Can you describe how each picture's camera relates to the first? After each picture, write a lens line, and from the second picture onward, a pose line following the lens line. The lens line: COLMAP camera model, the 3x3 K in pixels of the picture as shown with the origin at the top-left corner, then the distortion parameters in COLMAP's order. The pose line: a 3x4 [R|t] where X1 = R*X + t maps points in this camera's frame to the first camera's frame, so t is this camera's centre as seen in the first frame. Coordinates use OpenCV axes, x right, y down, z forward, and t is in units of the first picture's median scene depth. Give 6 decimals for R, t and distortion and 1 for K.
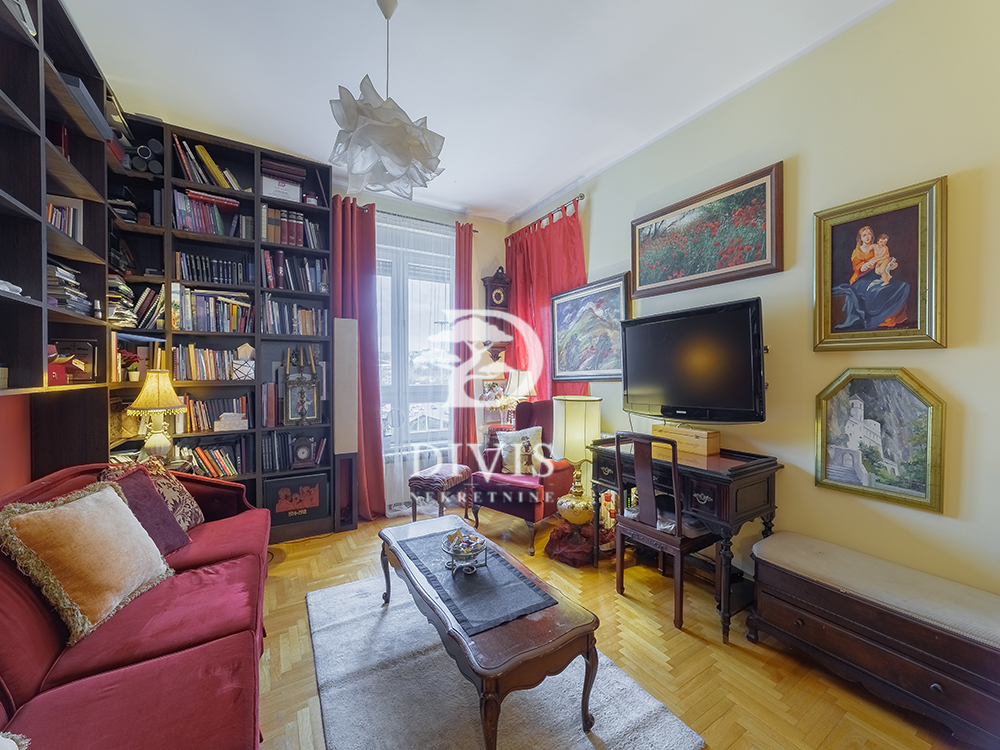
lens RADIAL K [[392.4, 0, 505.0], [0, 392.4, 375.5], [0, 0, 1]] dist [-0.000633, 0.000112]
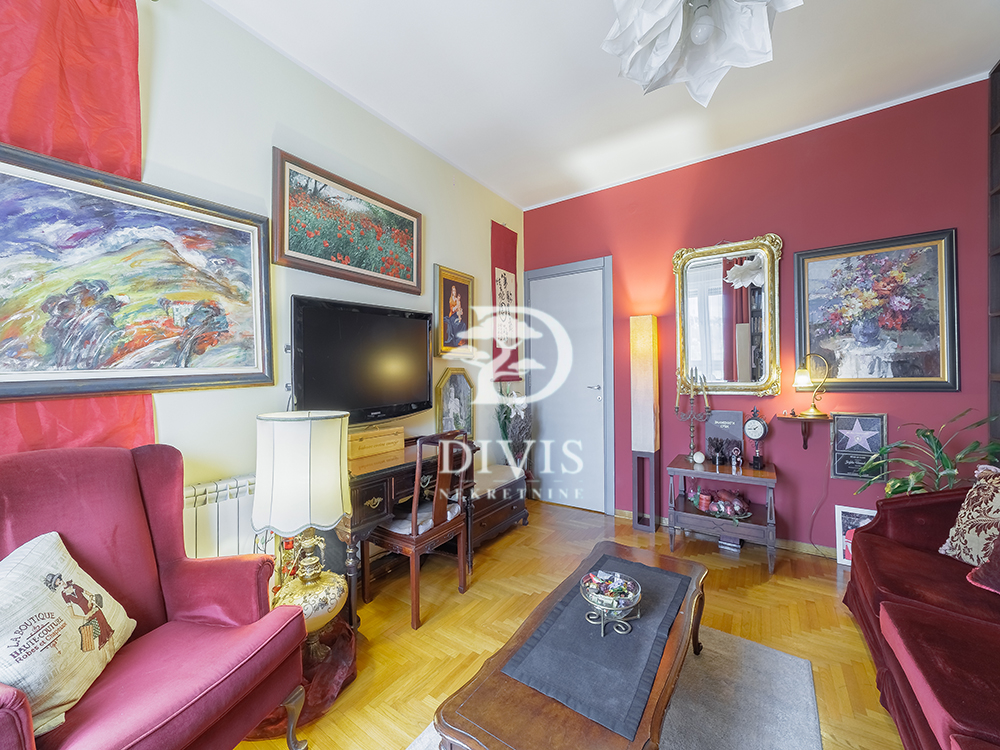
lens RADIAL K [[392.4, 0, 502.3], [0, 392.4, 371.9], [0, 0, 1]] dist [-0.000633, 0.000112]
pose [[-0.400068, 0.002726, 0.916481, -0.415979], [0.014043, 0.999896, 0.003156, -0.003460], [-0.916378, 0.014132, -0.400065, 0.846559]]
